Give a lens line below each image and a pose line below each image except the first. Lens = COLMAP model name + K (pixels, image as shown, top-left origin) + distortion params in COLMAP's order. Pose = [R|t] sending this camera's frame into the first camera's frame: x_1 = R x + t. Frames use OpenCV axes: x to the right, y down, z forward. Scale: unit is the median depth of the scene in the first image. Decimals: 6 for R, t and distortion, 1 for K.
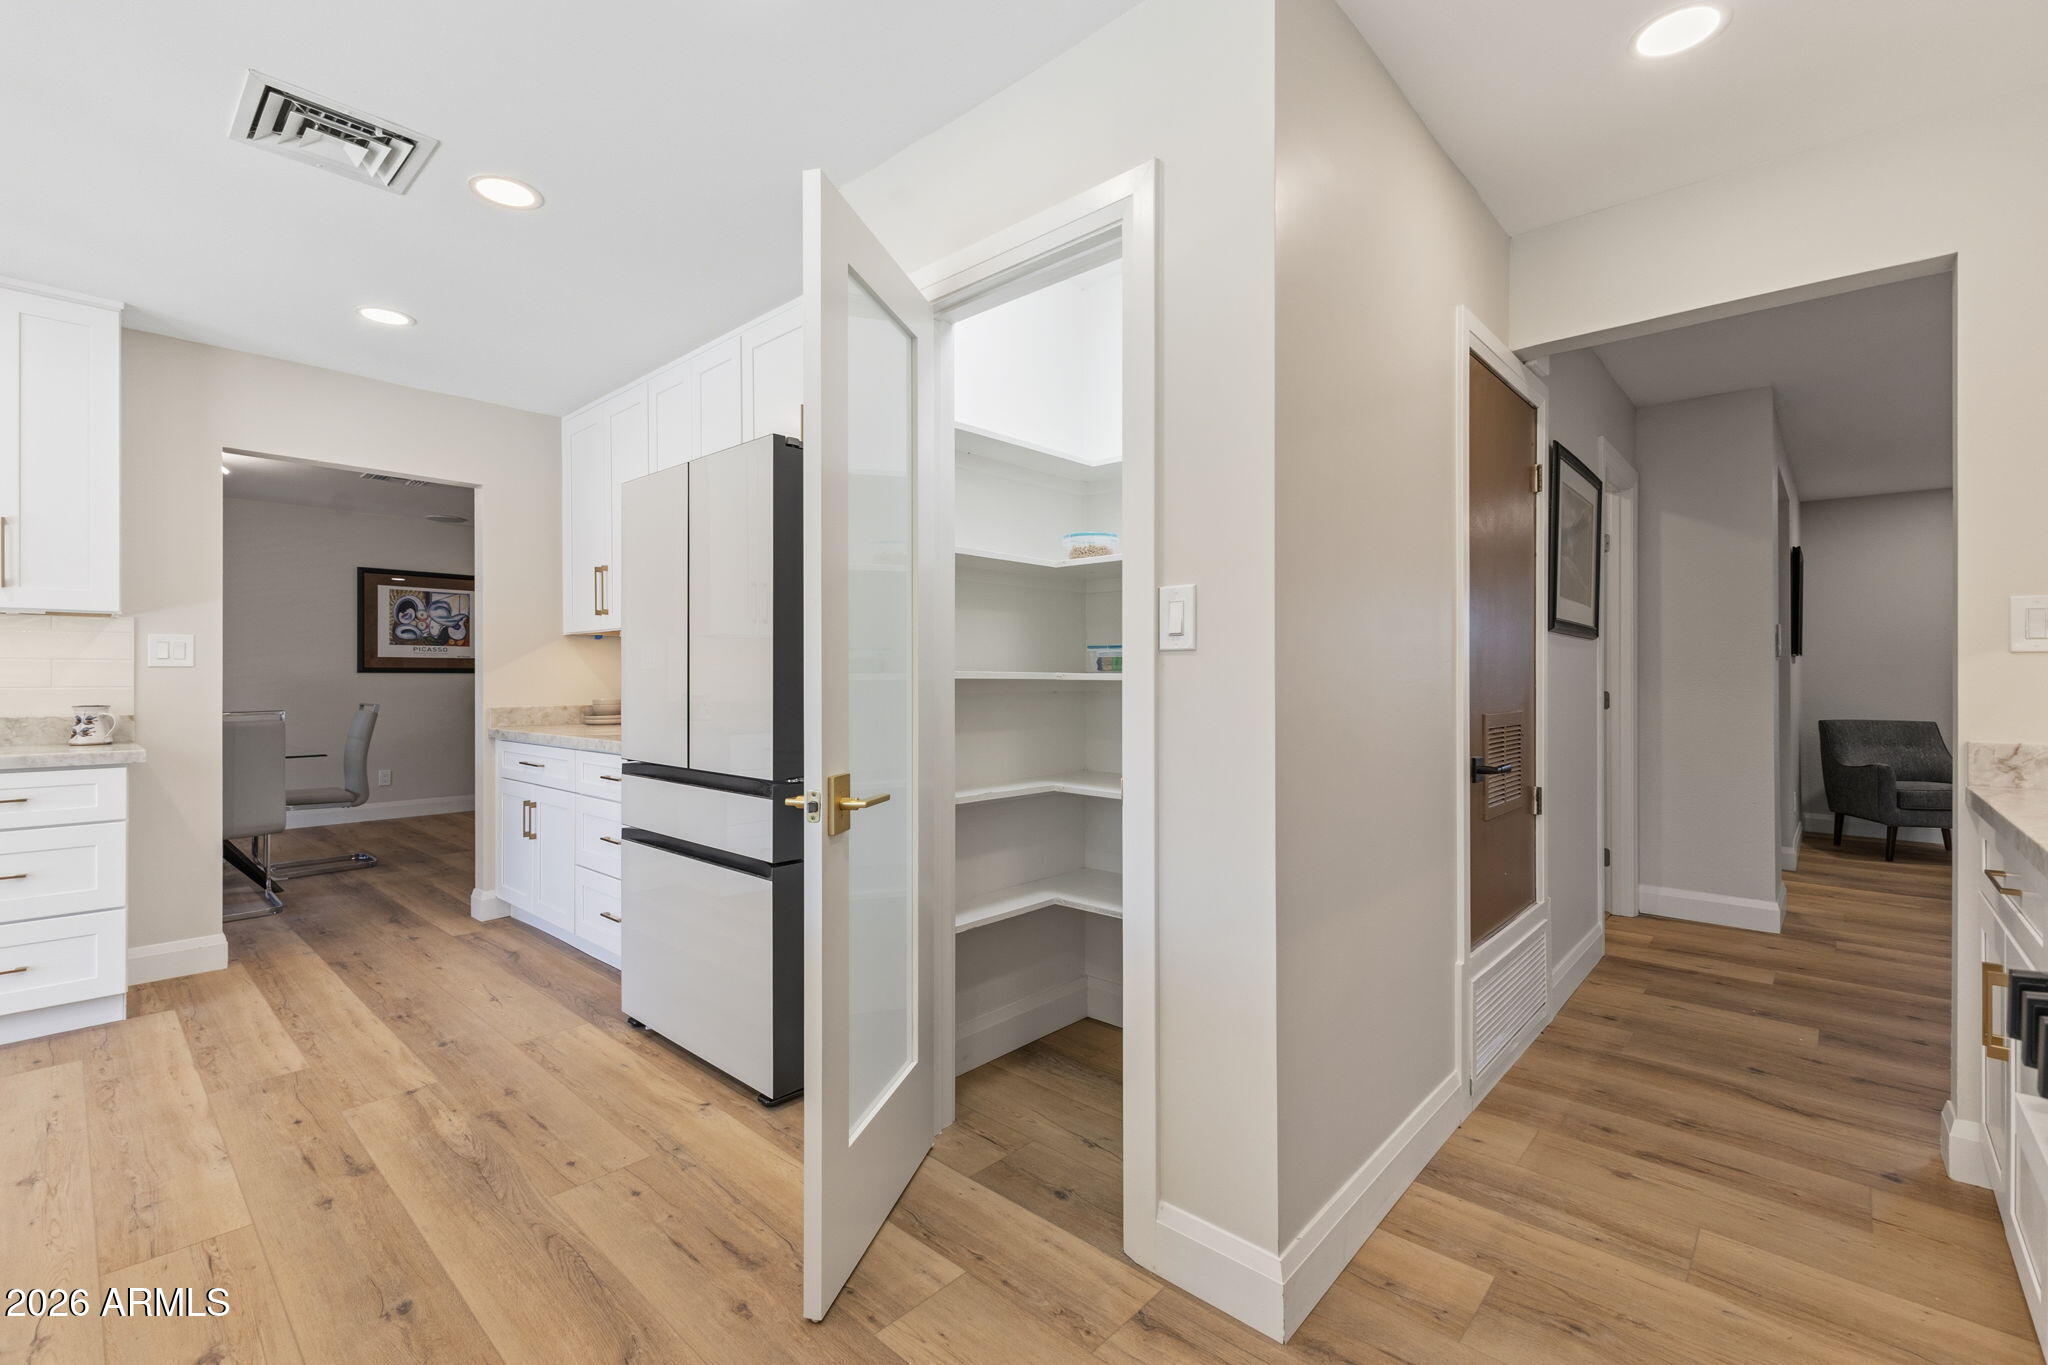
lens RADIAL K [[890.0, 0, 1022.5], [0, 890.0, 678.0], [0, 0, 1]] dist [0.003859, -0.000170]
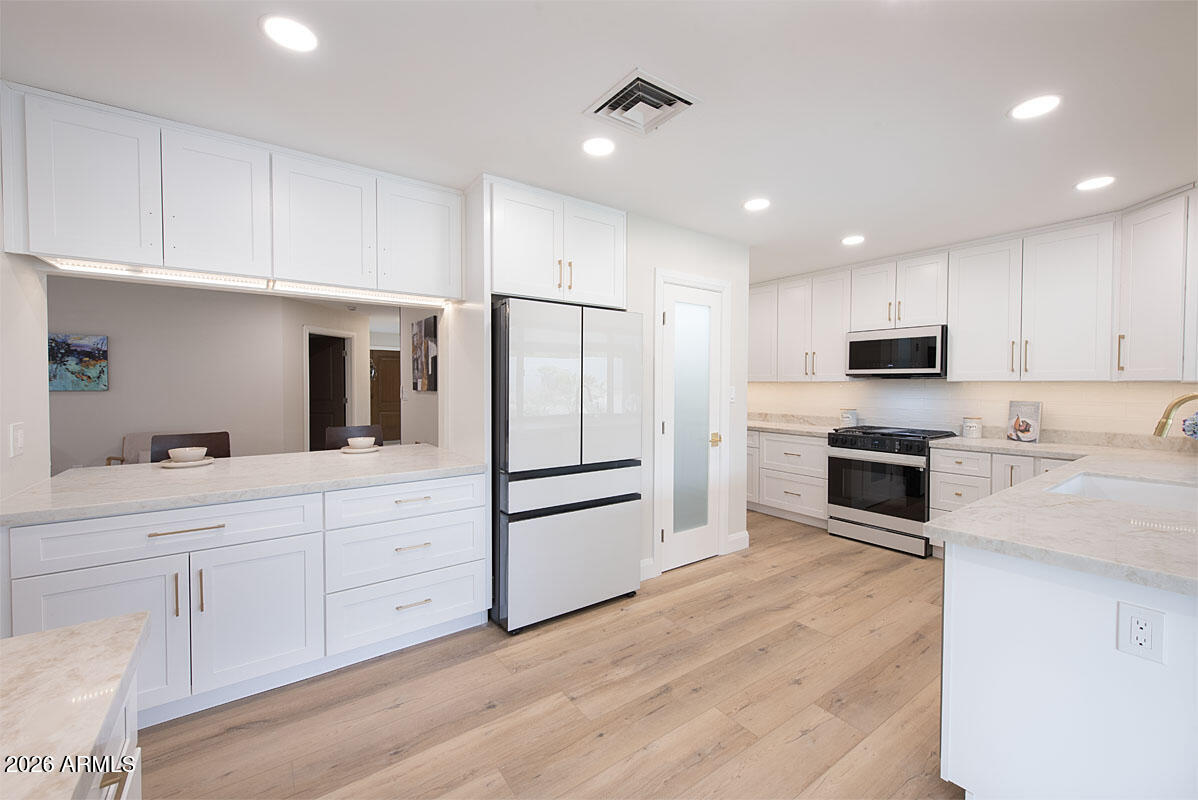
lens RADIAL K [[480.9, 0, 597.5], [0, 480.9, 397.0], [0, 0, 1]] dist [-0.003664, -0.000206]
pose [[0.201394, -0.020286, 0.979300, -1.516462], [0.003709, 0.999794, 0.019948, -0.073018], [-0.979503, -0.000385, 0.201428, 0.814465]]
